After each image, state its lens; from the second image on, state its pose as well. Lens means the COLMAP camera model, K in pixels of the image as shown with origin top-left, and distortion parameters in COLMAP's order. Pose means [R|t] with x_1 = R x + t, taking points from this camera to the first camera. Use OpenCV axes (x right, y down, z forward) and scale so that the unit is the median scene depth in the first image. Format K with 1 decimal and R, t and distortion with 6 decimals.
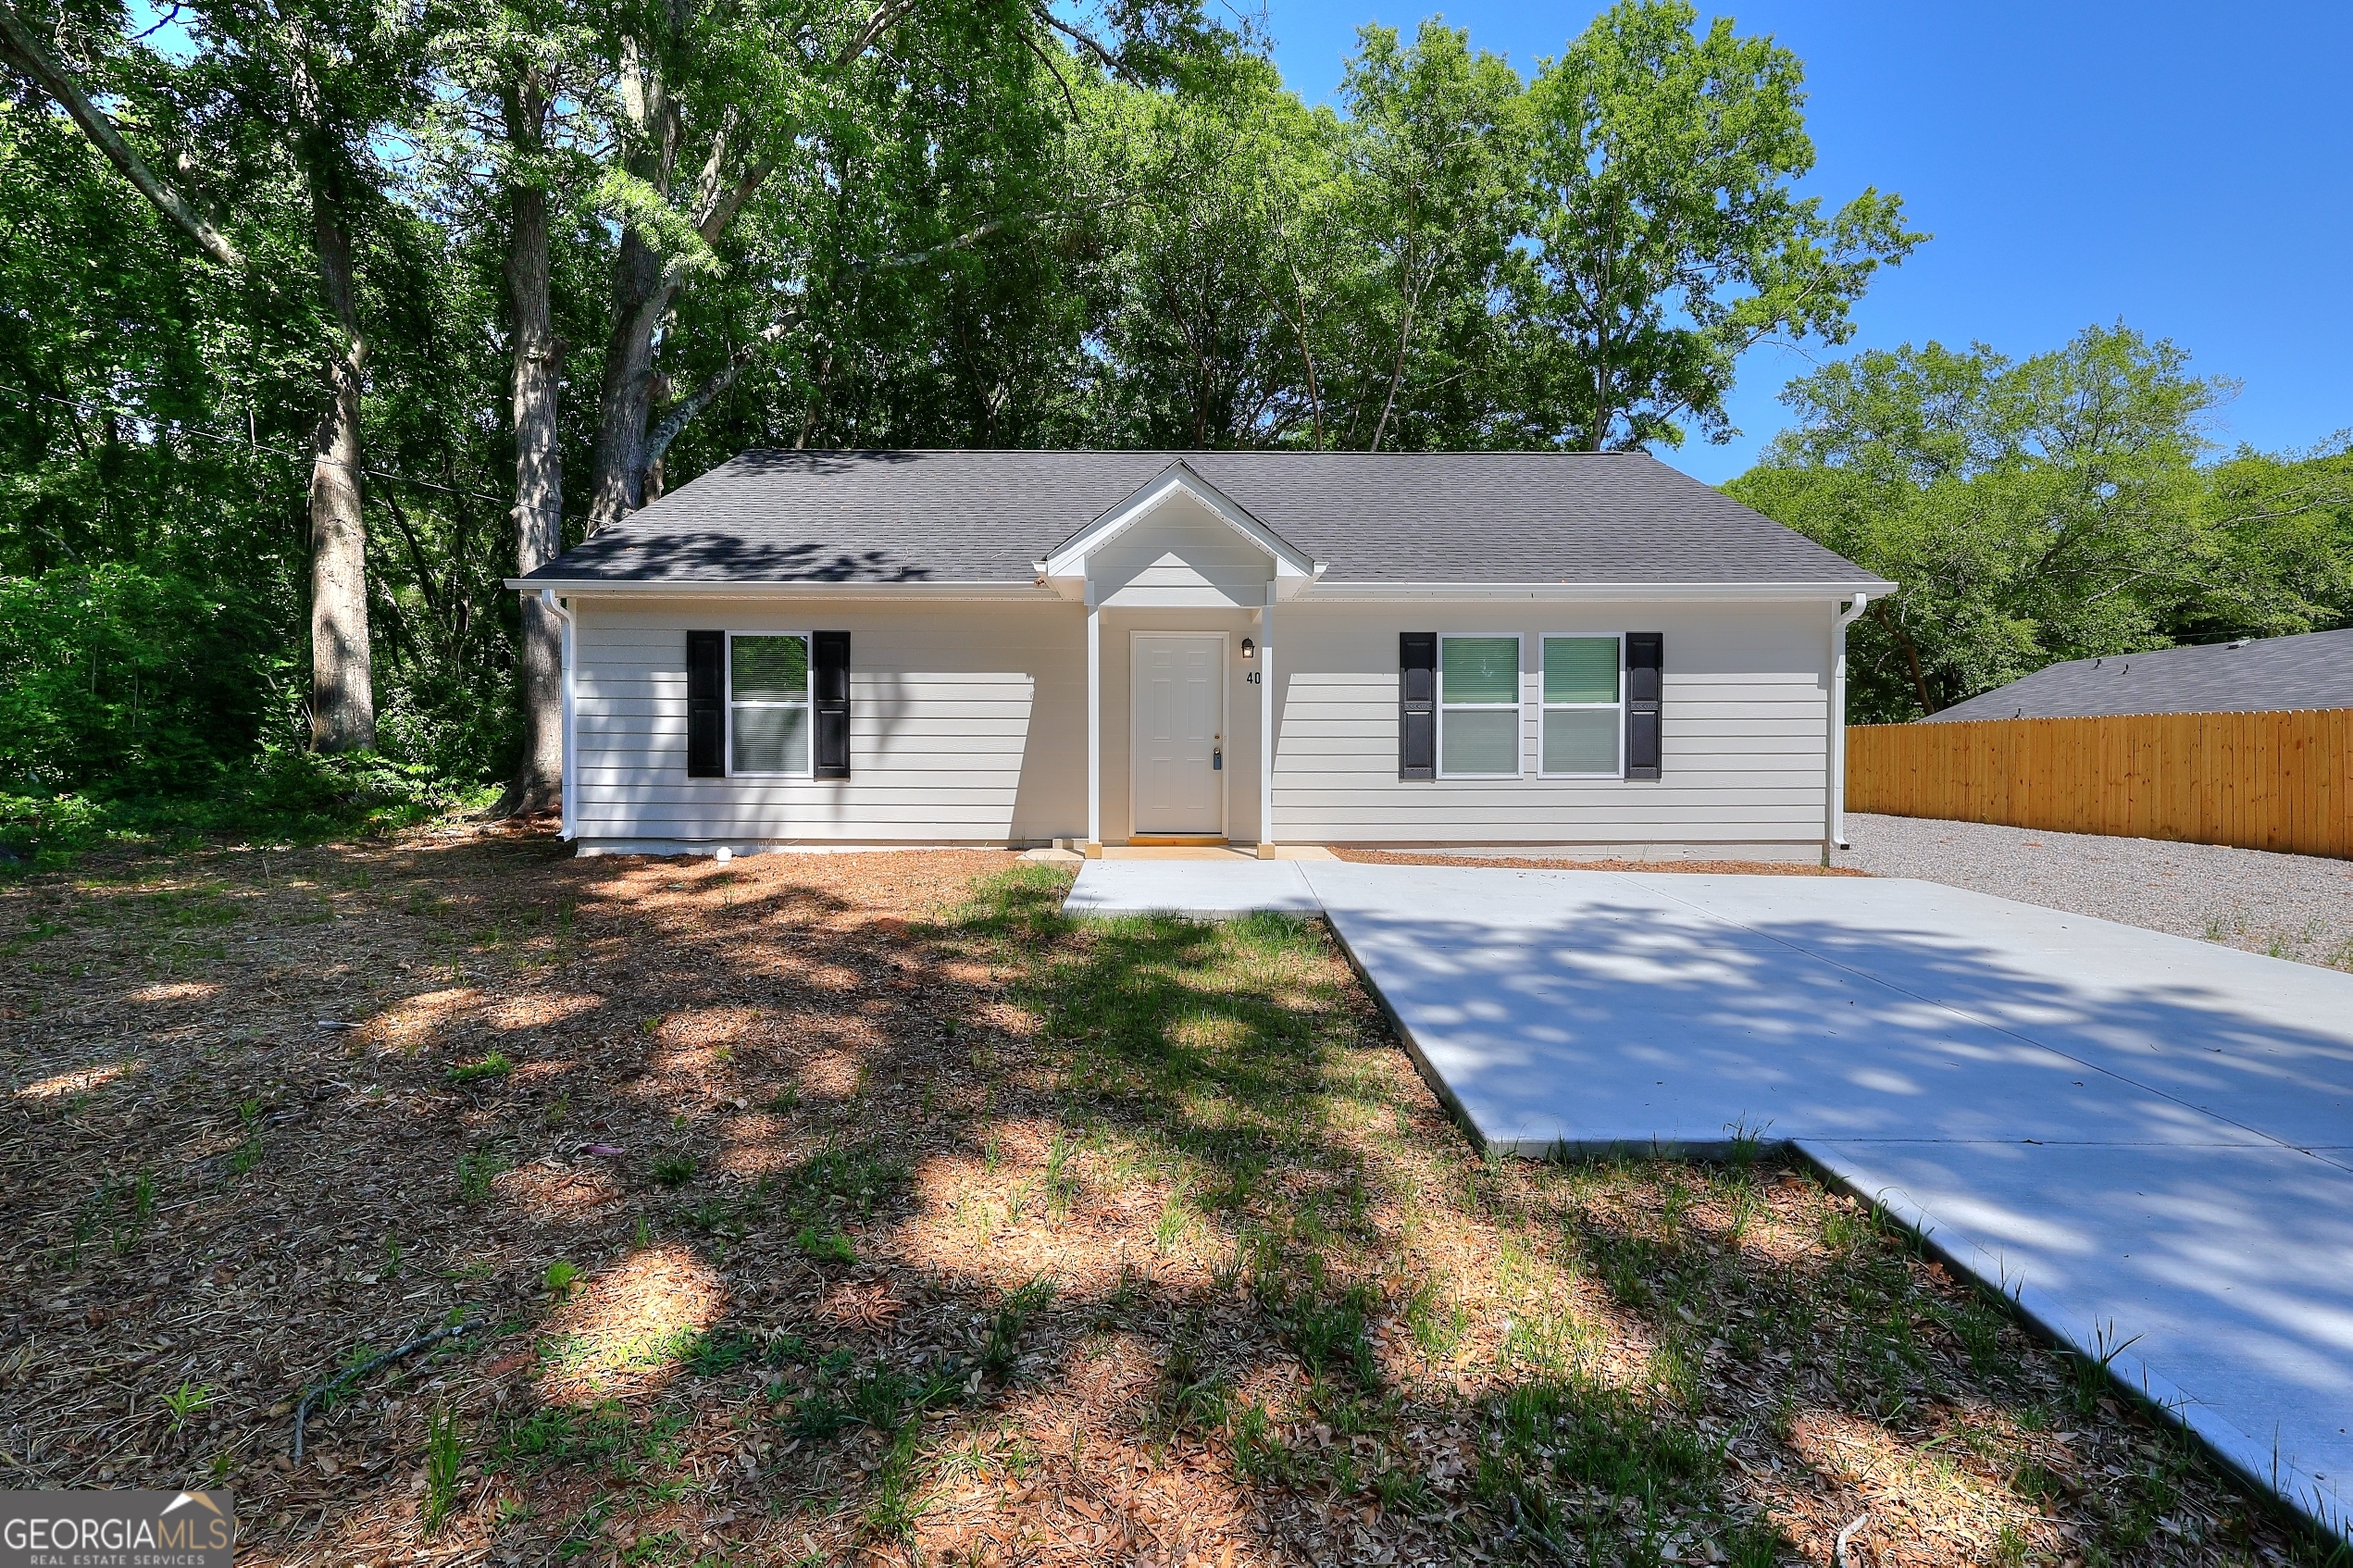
lens RADIAL K [[1088.2, 0, 1177.4], [0, 1088.2, 778.7], [0, 0, 1]] dist [0.000765, 0.000101]
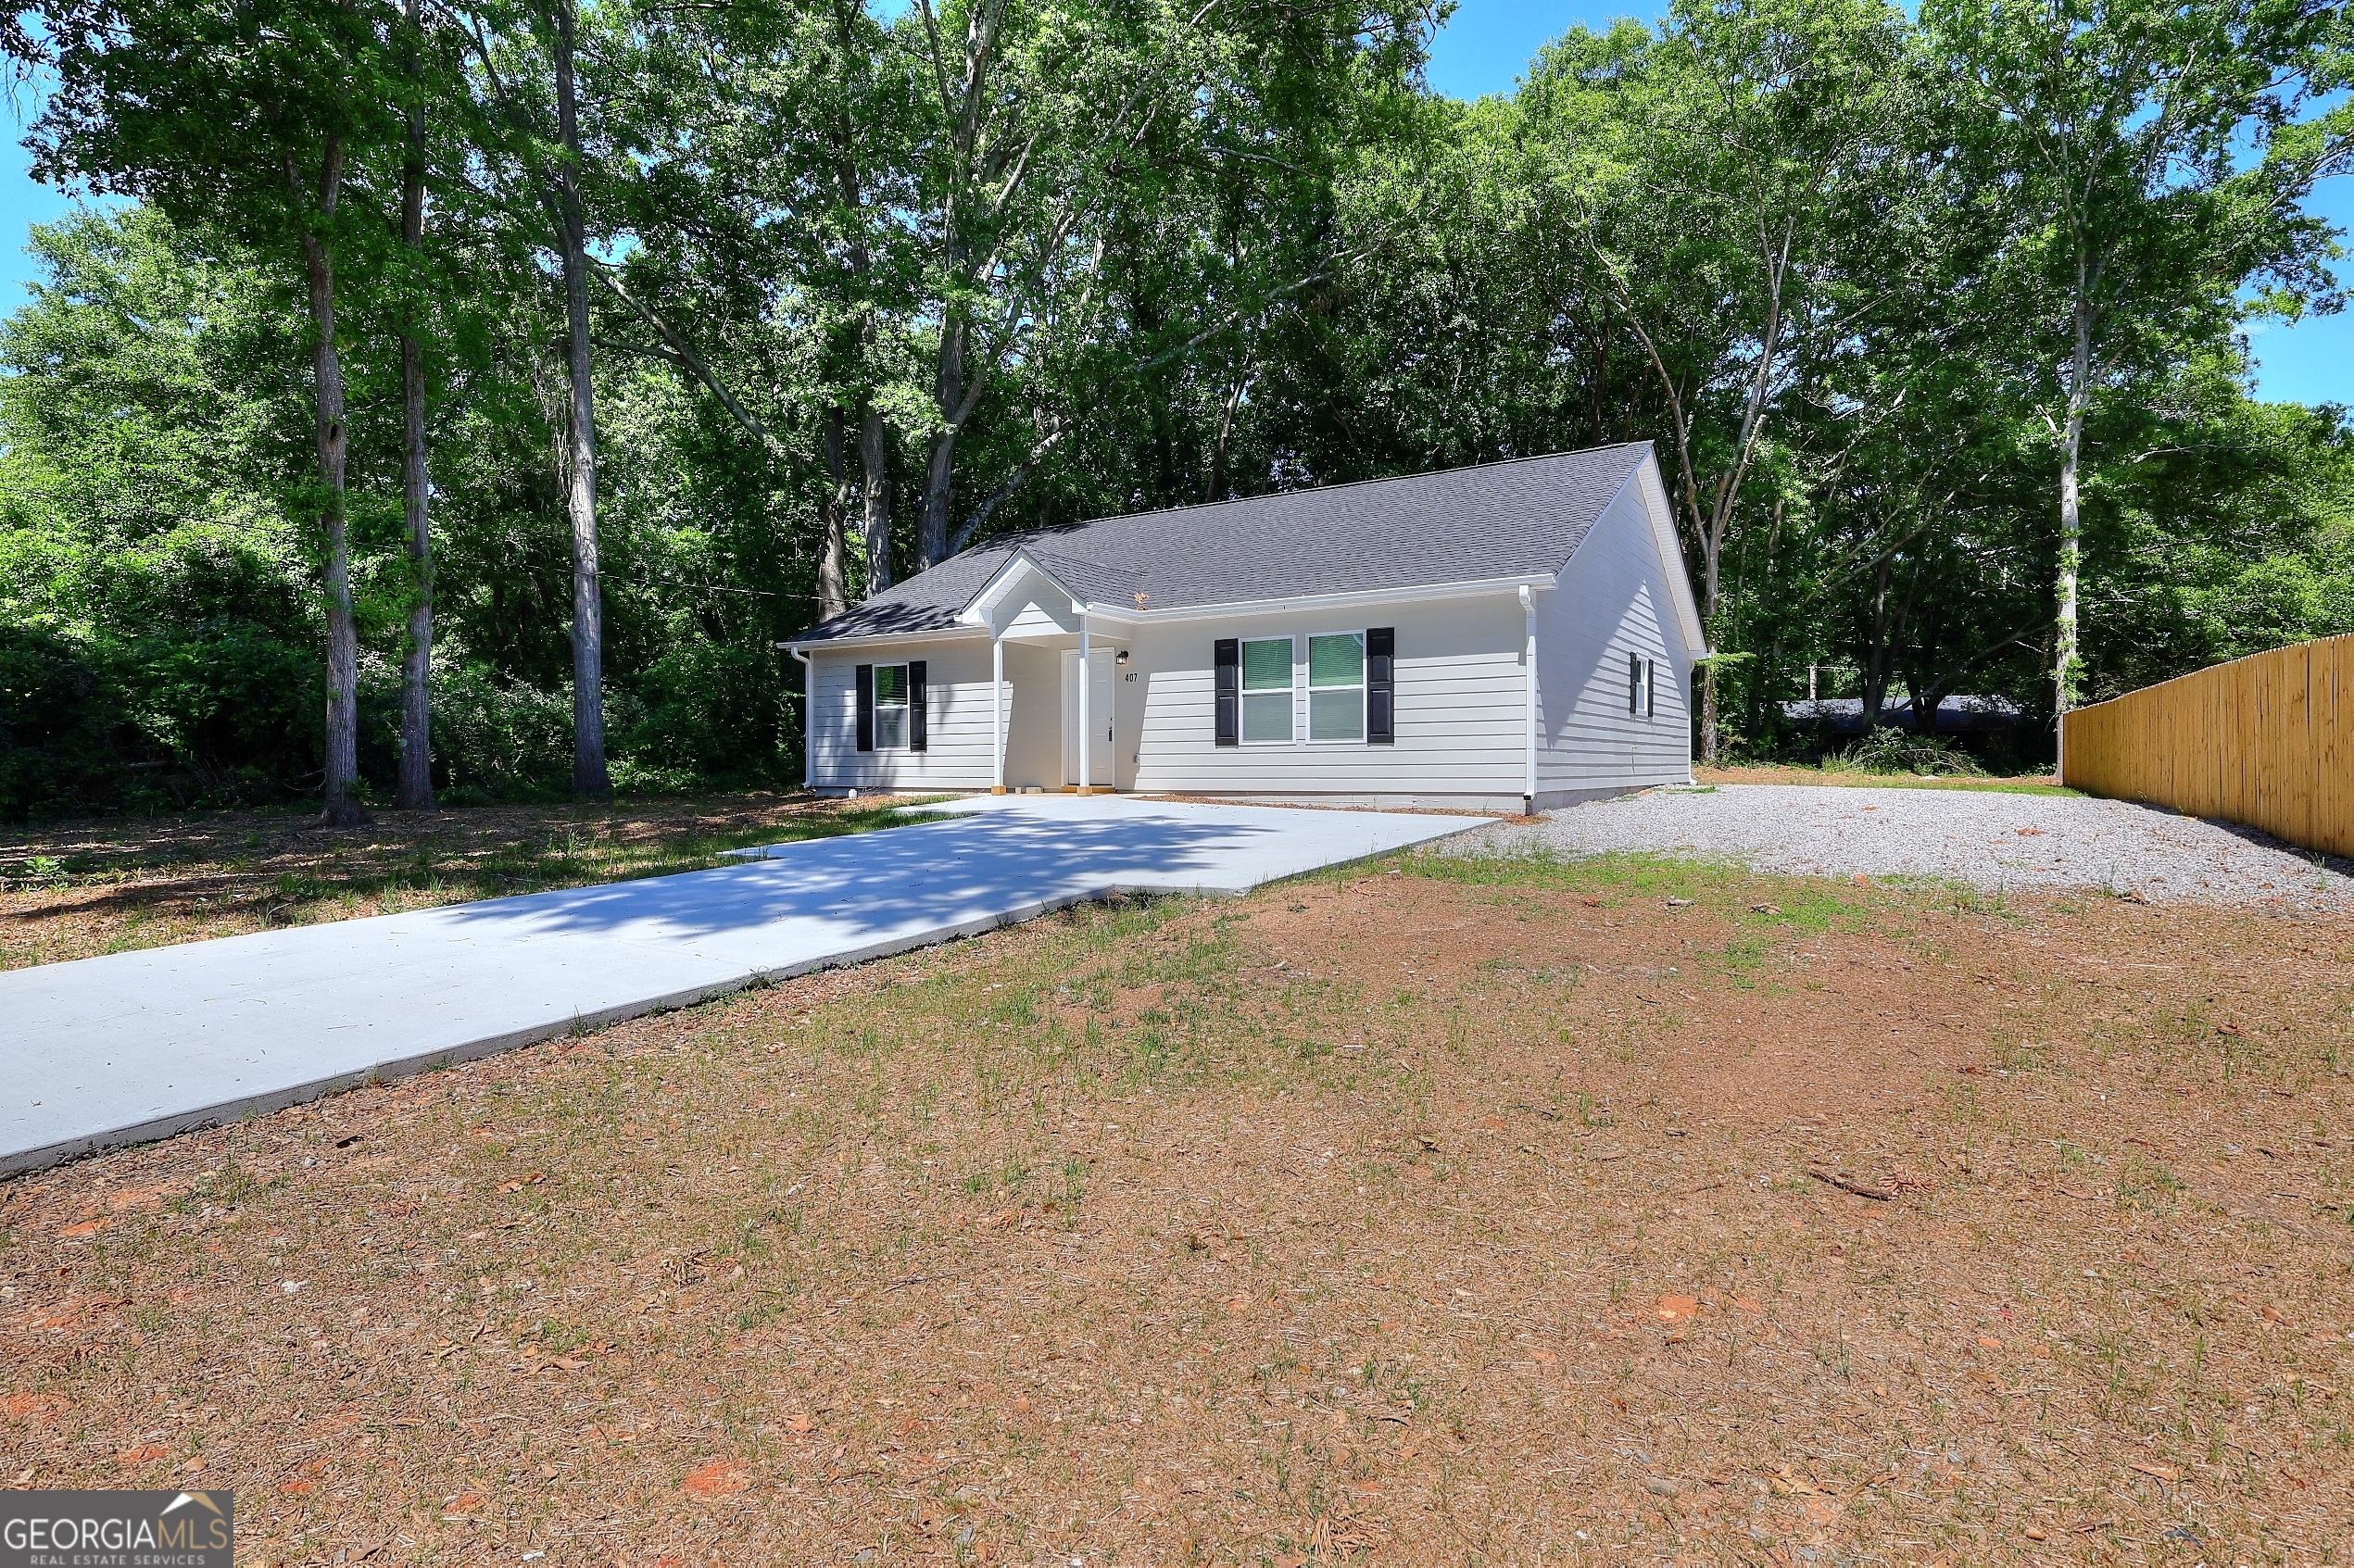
lens RADIAL K [[1187.2, 0, 1177.0], [0, 1187.2, 784.0], [0, 0, 1]] dist [0.000110, 0.000042]
pose [[0.837249, 0.003426, -0.546811, 0.917487], [-0.005791, 0.999980, -0.002601, 0.049053], [0.546791, 0.005345, 0.837252, -0.269237]]
